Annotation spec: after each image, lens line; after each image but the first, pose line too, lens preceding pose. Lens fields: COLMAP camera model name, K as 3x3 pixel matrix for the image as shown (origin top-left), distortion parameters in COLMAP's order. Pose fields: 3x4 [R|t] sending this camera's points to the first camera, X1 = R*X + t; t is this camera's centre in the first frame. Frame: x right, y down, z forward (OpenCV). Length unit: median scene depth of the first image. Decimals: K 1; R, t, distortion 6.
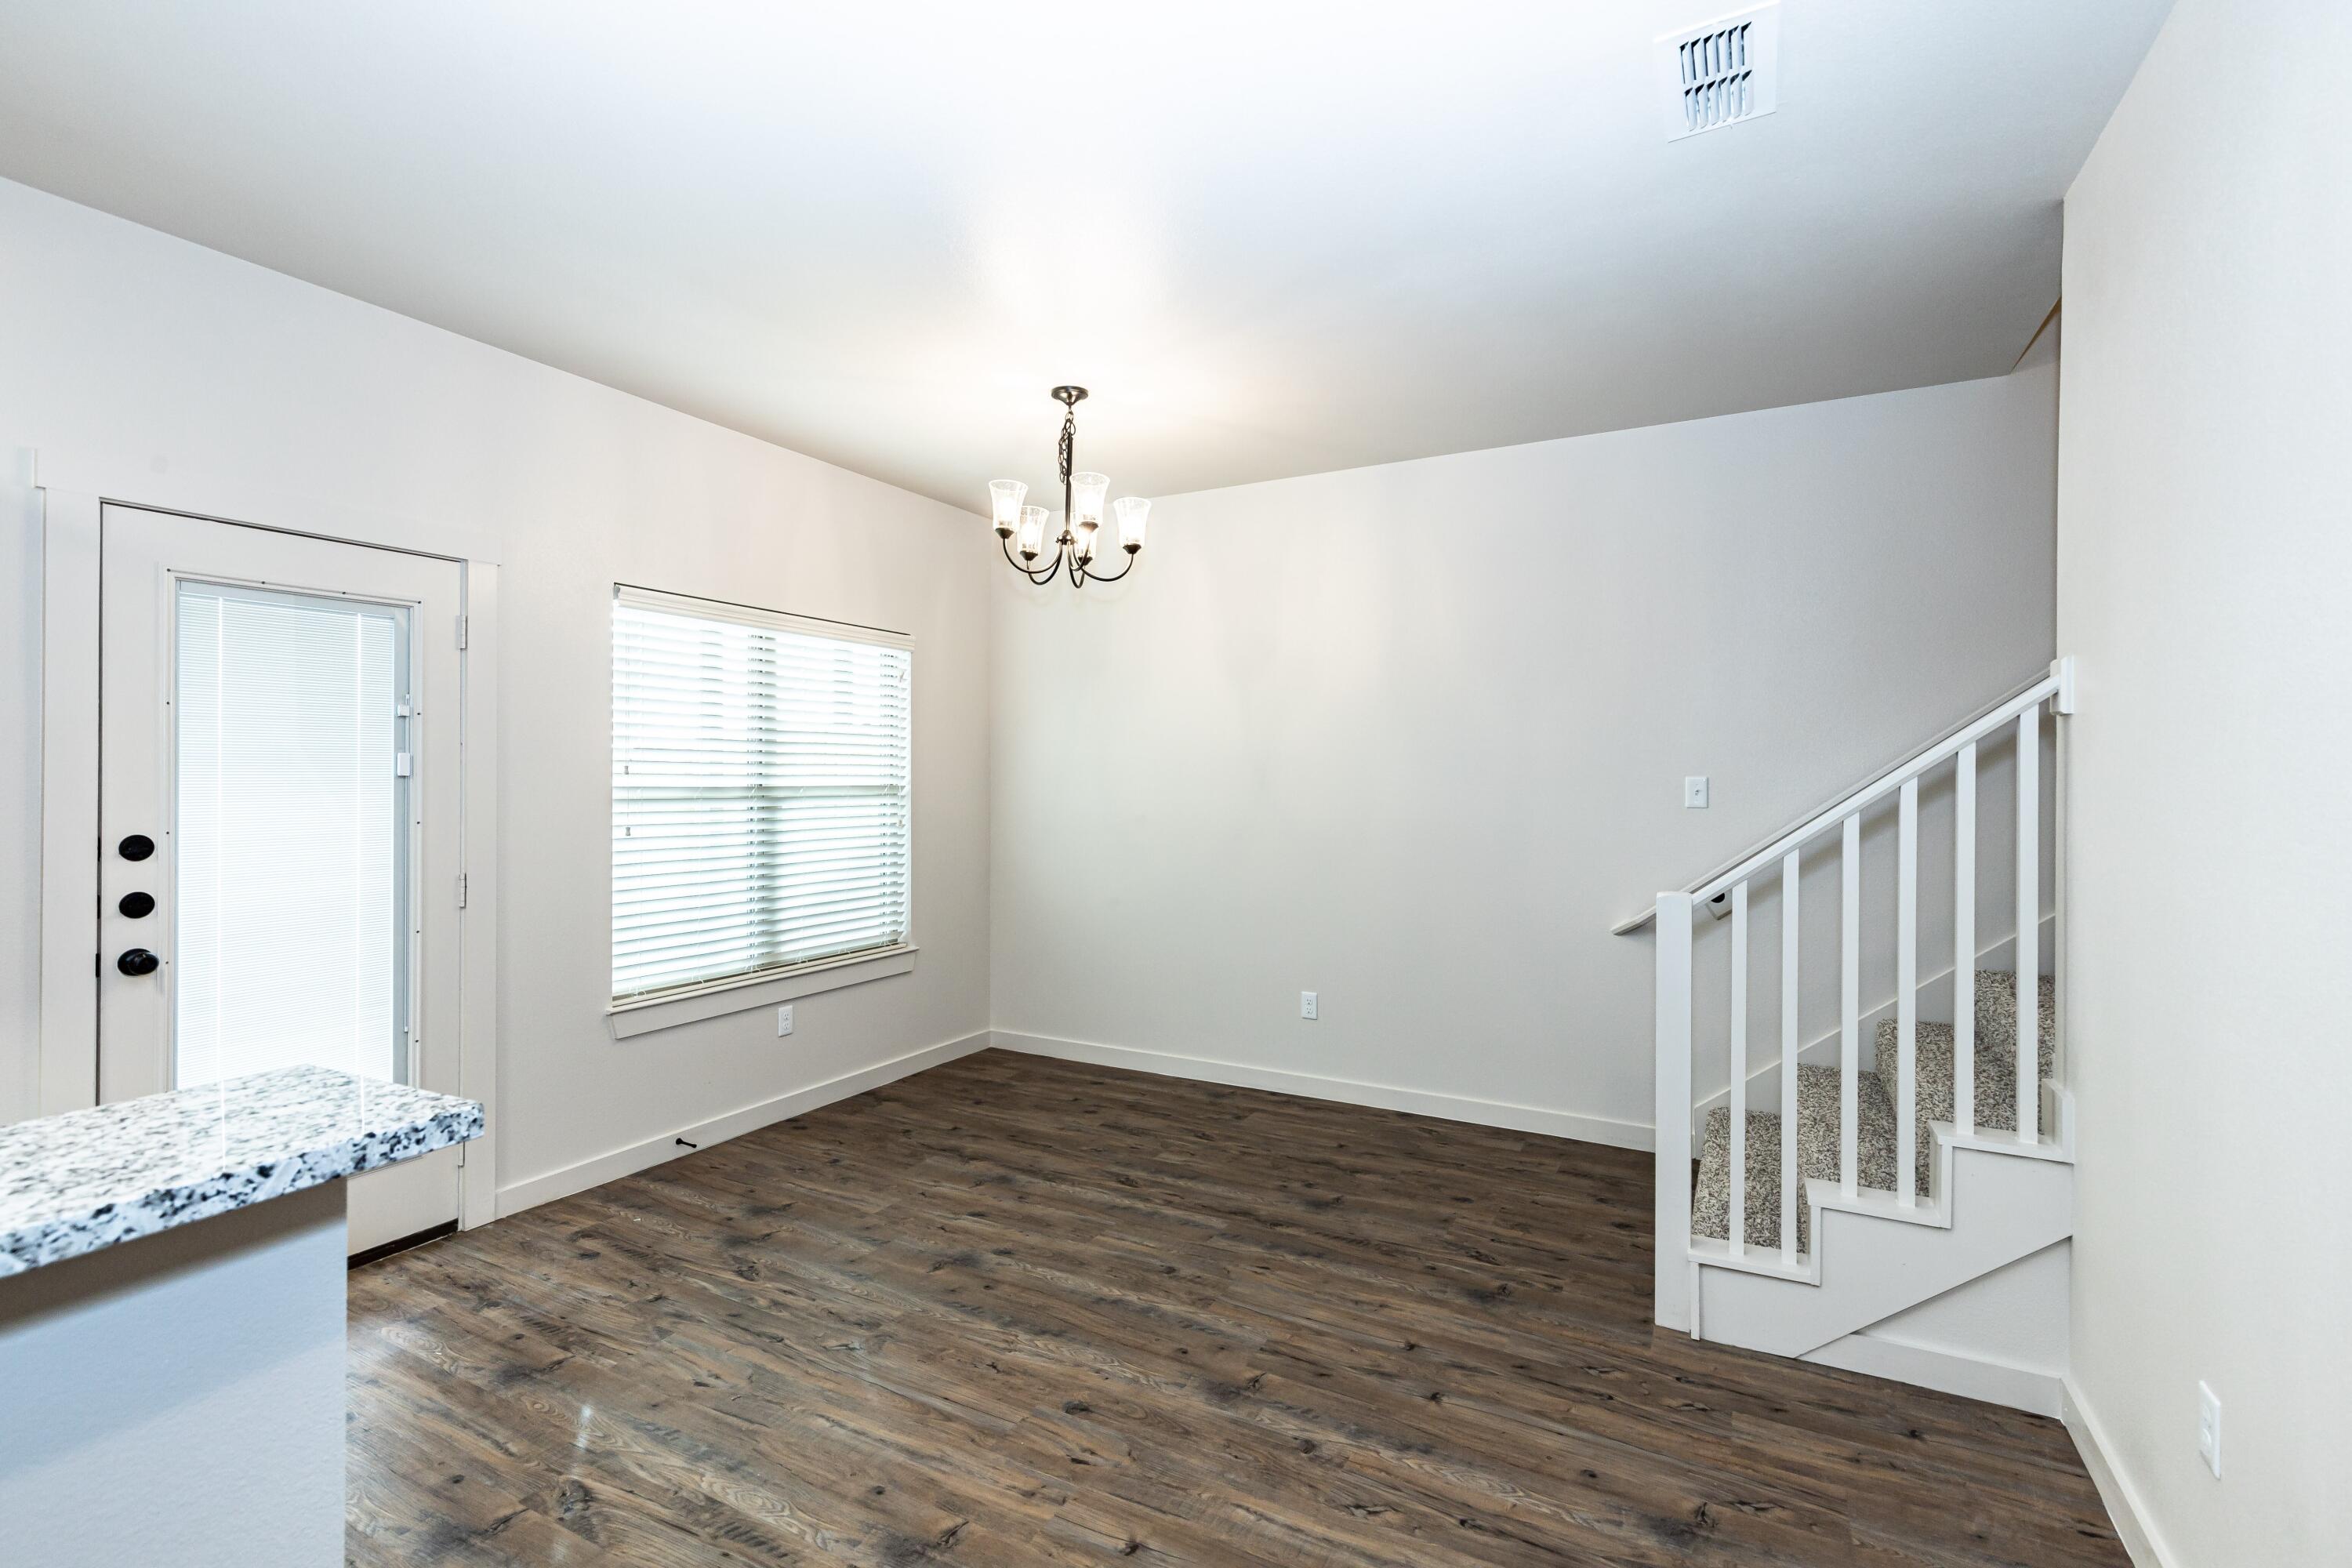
lens RADIAL K [[1051.9, 0, 1157.4], [0, 1051.9, 771.9], [0, 0, 1]] dist [0.006534, -0.001184]
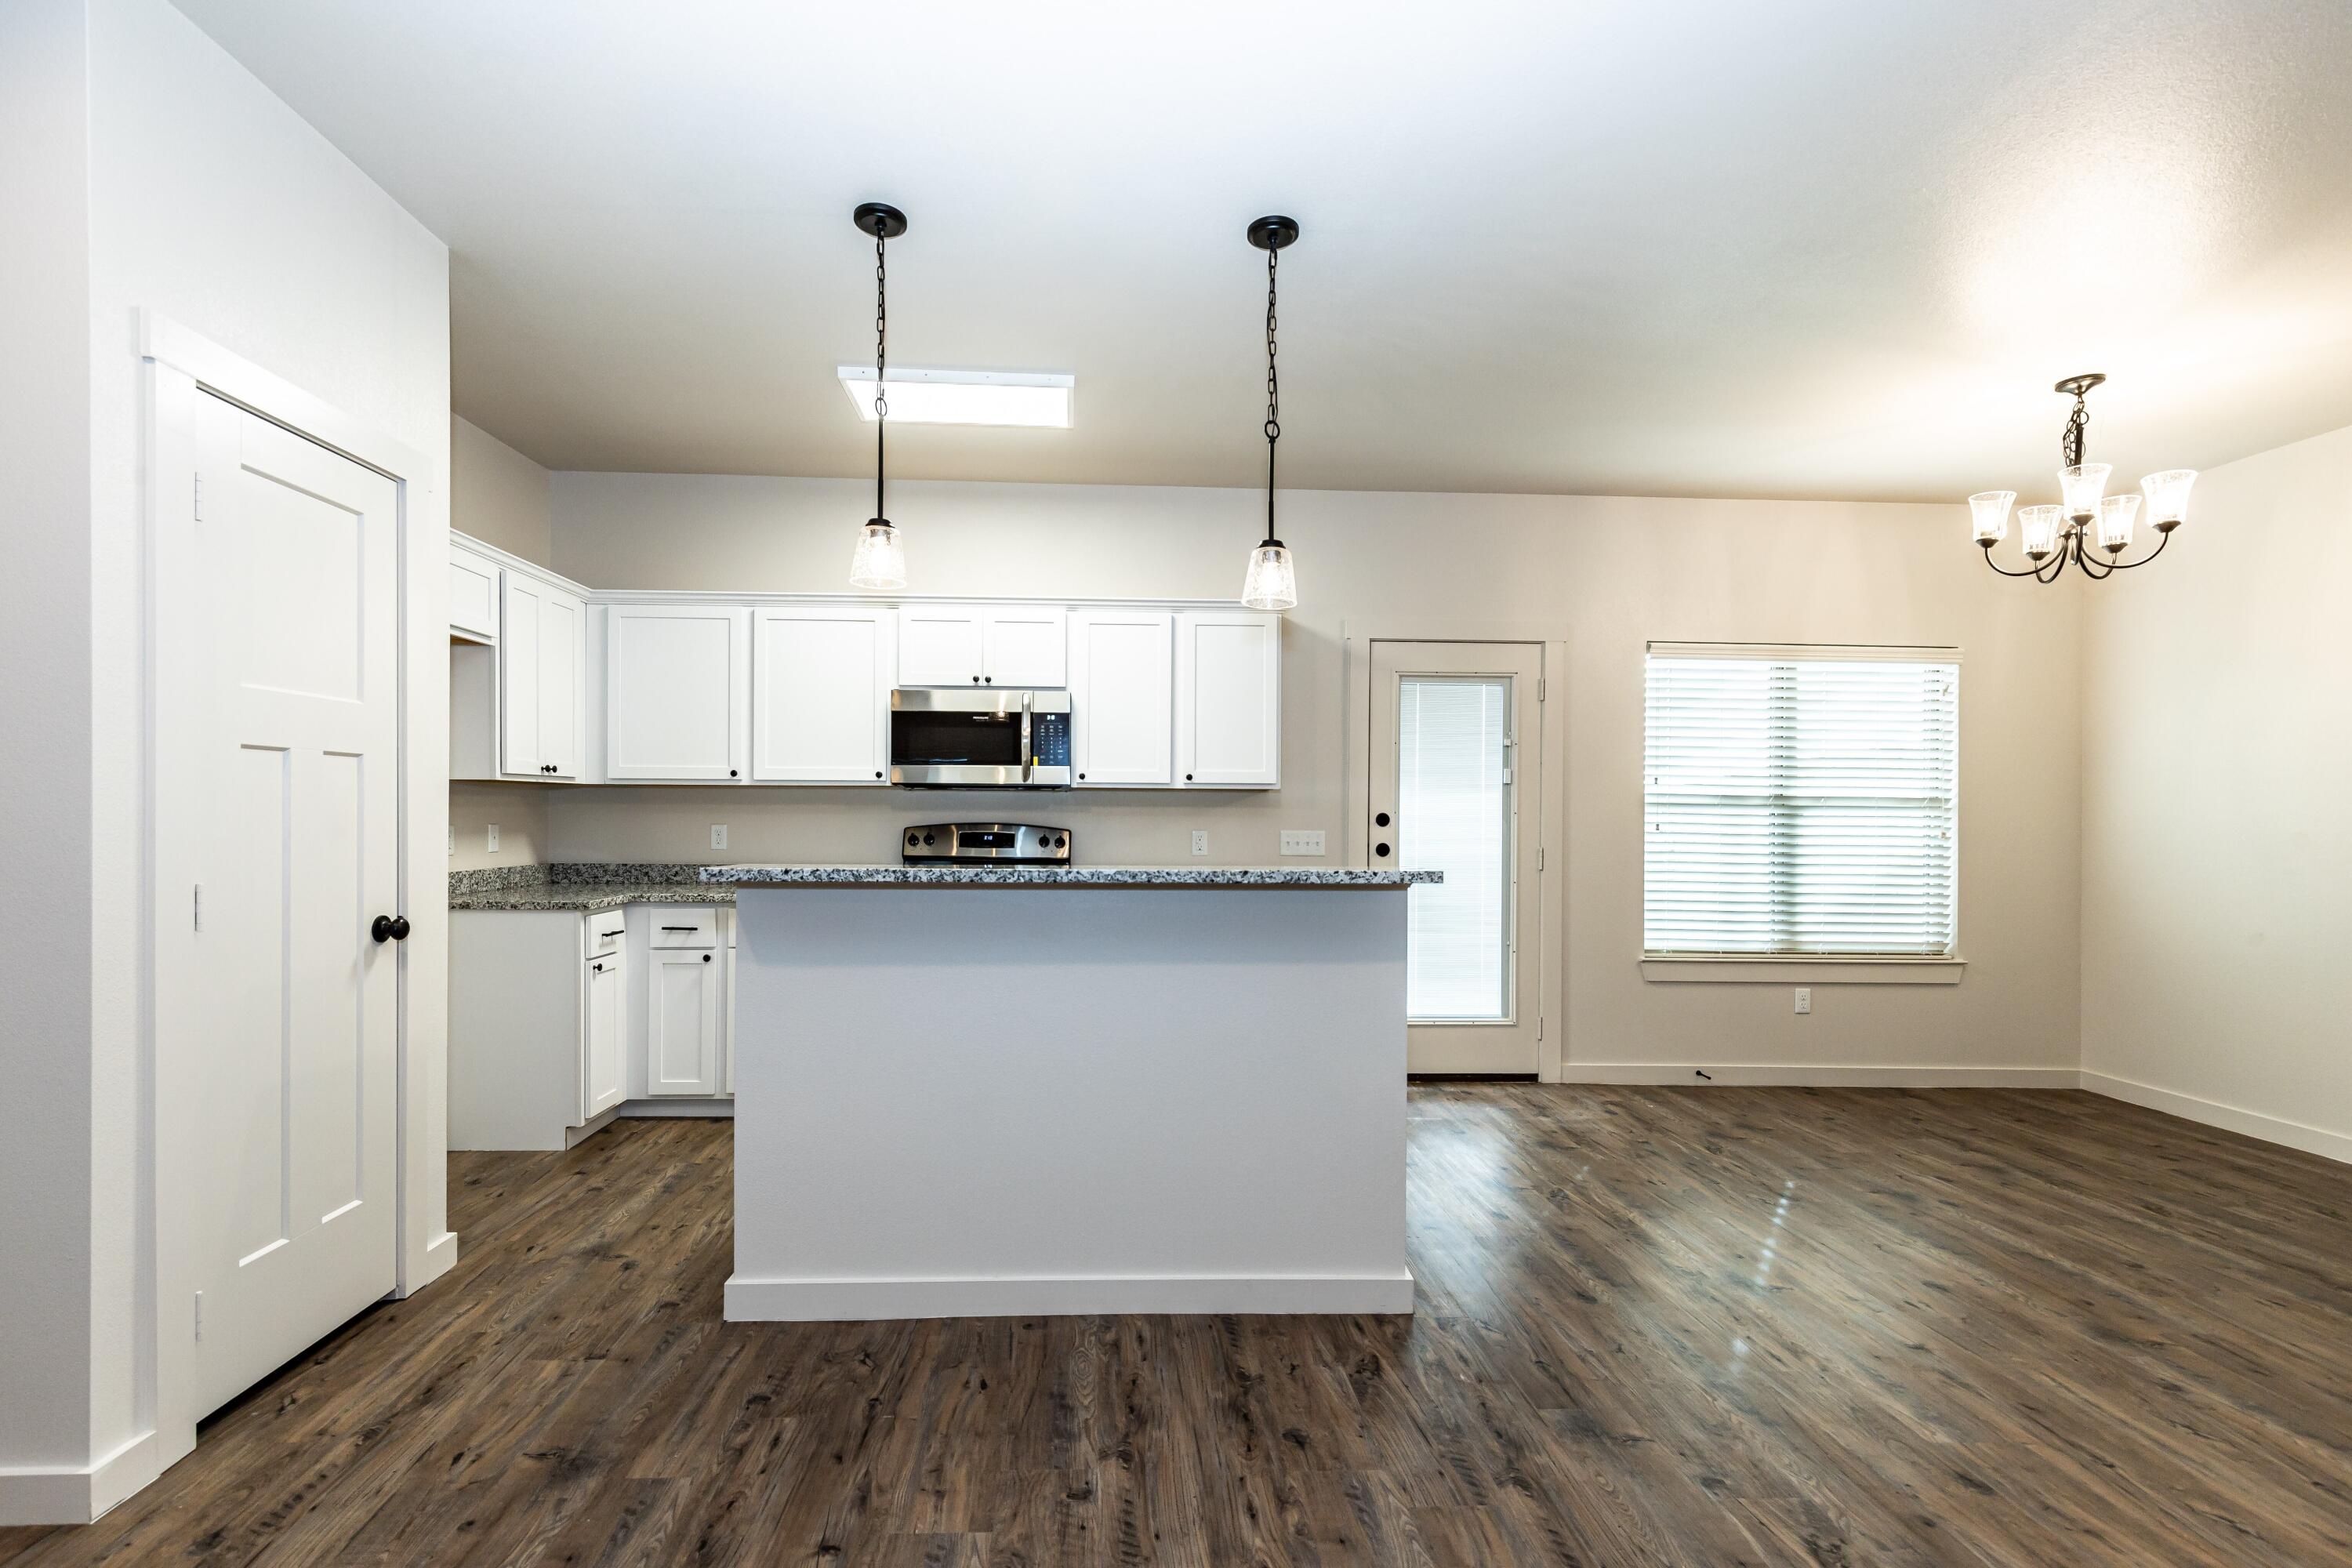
lens RADIAL K [[1051.9, 0, 1149.5], [0, 1051.9, 811.7], [0, 0, 1]] dist [0.006534, -0.001184]
pose [[0.520440, -0.002739, -0.853894, 0.311098], [-0.006973, 0.999948, -0.007458, 0.053698], [0.853870, 0.009836, 0.520393, -0.248071]]
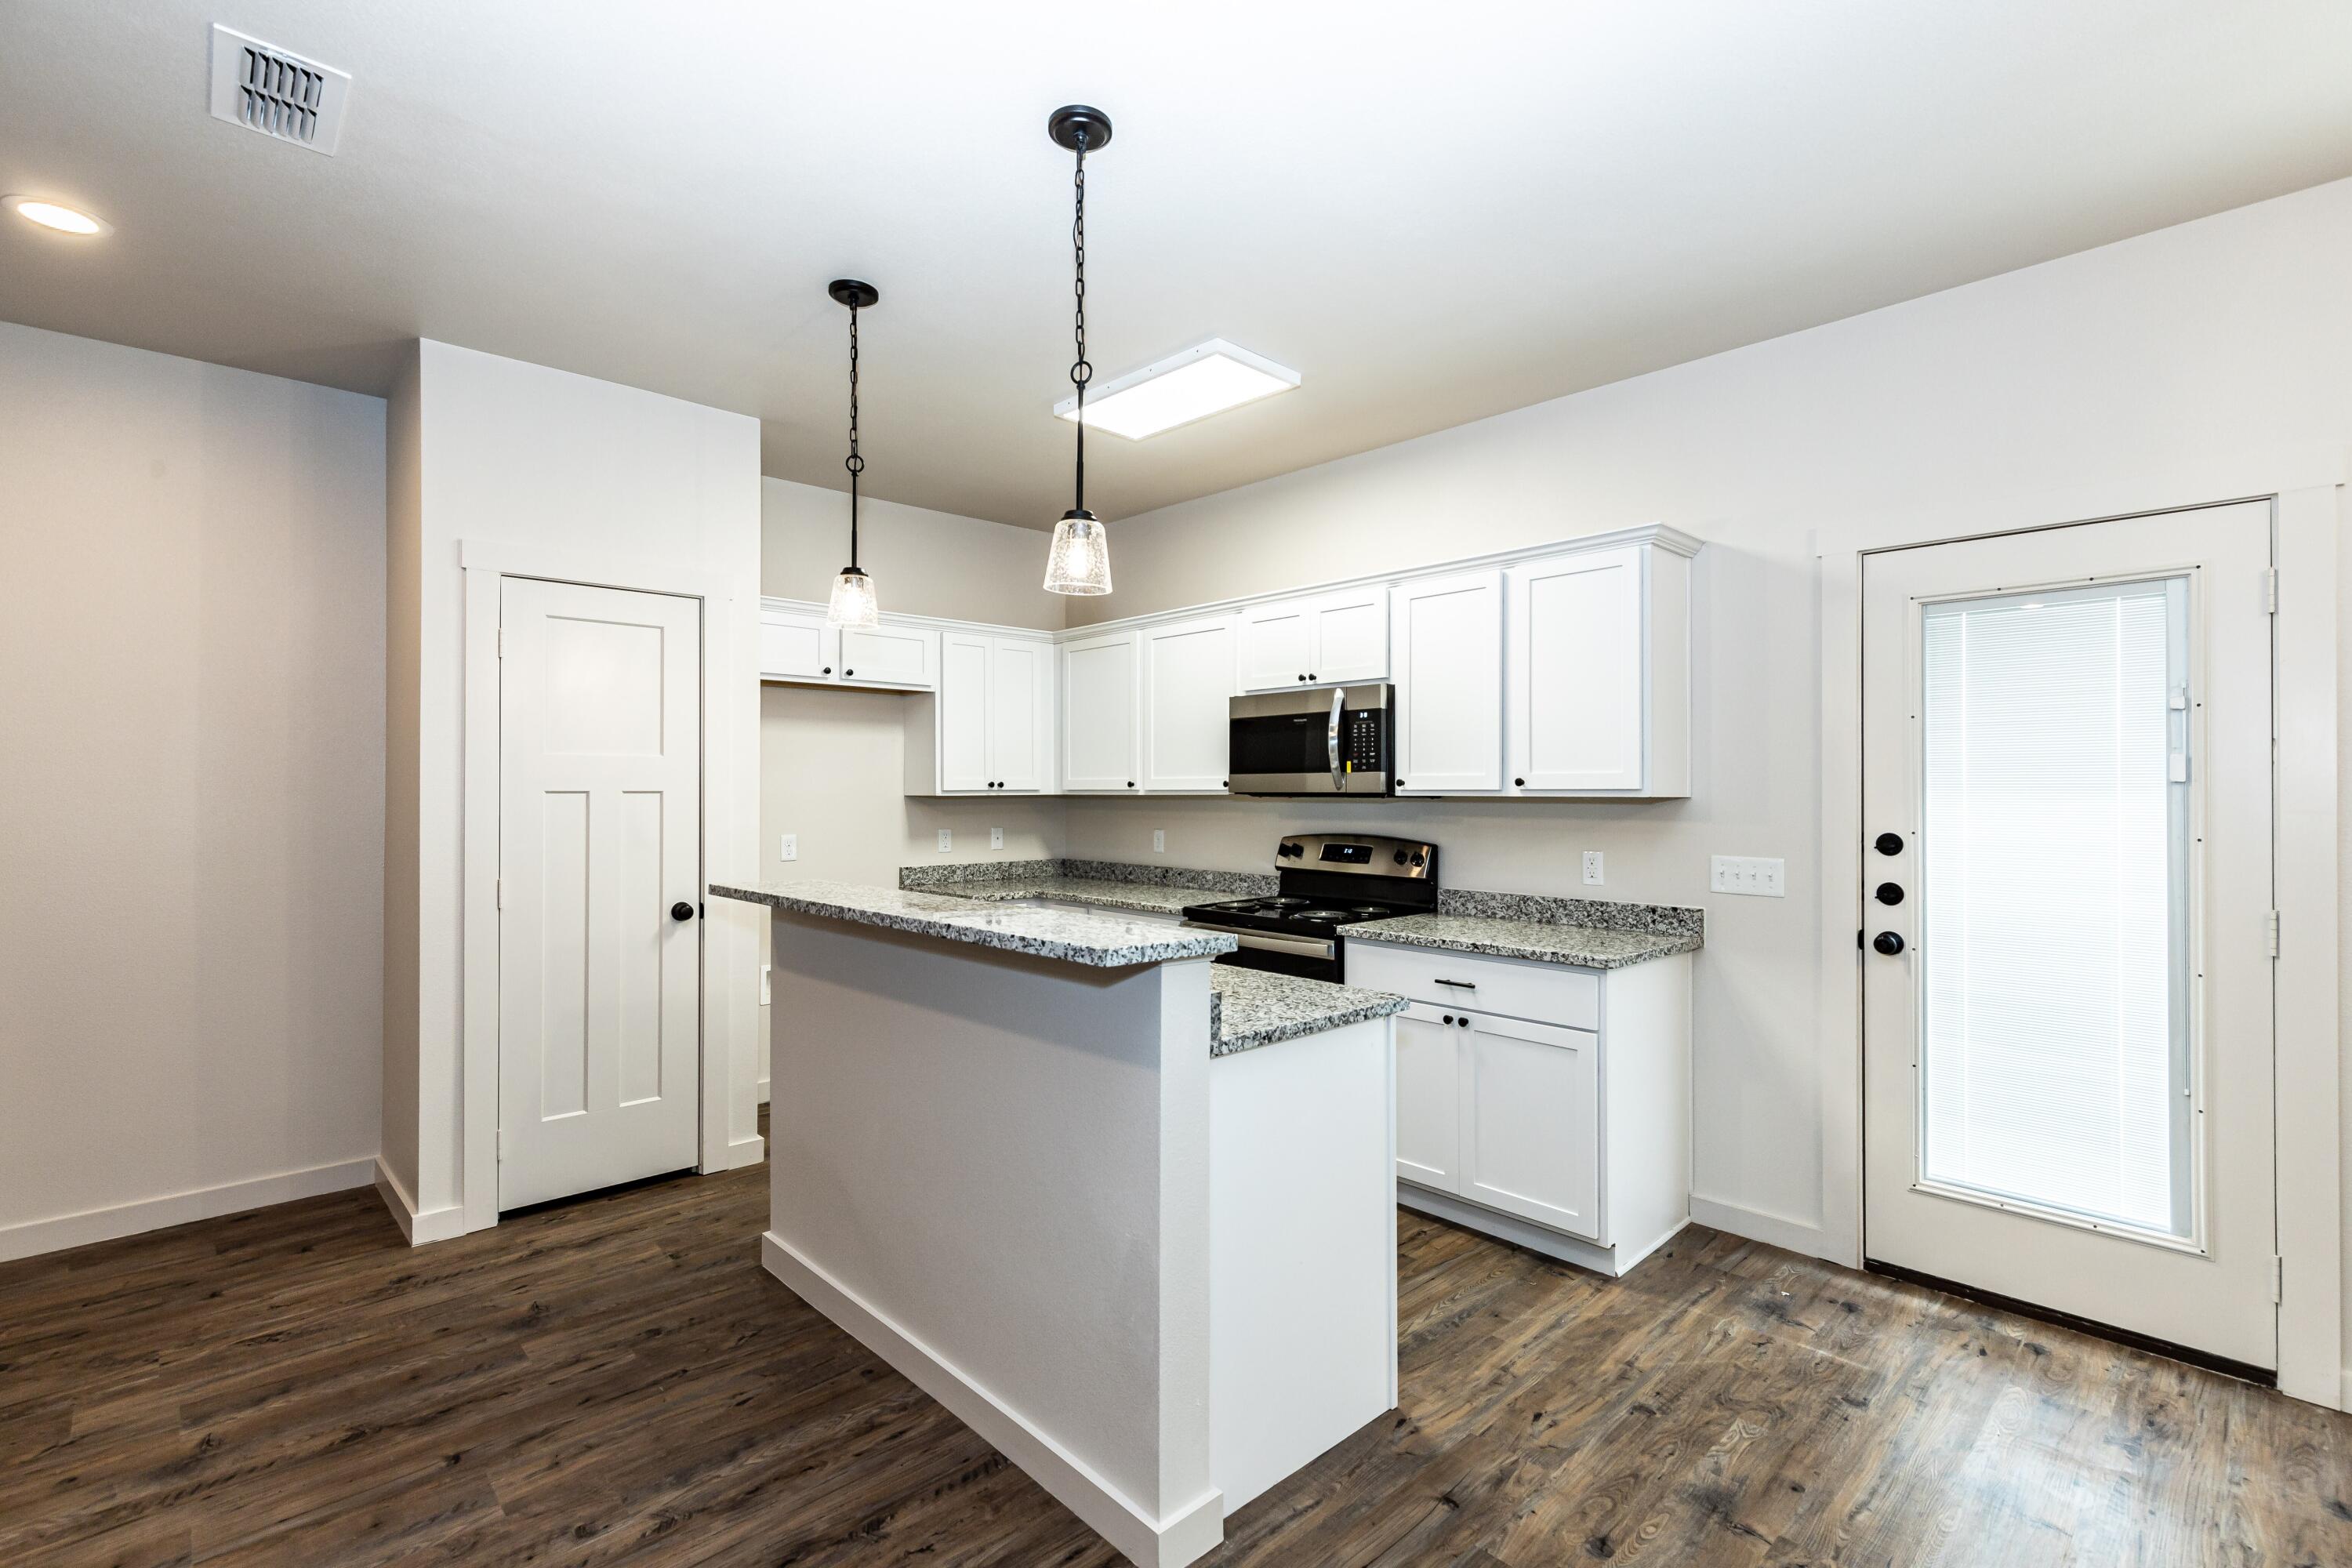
lens RADIAL K [[1051.9, 0, 1168.4], [0, 1051.9, 792.3], [0, 0, 1]] dist [0.006534, -0.001184]
pose [[-0.302564, -0.001045, -0.953129, 0.267802], [-0.003838, 0.999993, 0.000122, 0.012640], [0.953121, 0.003695, -0.302566, 0.431031]]
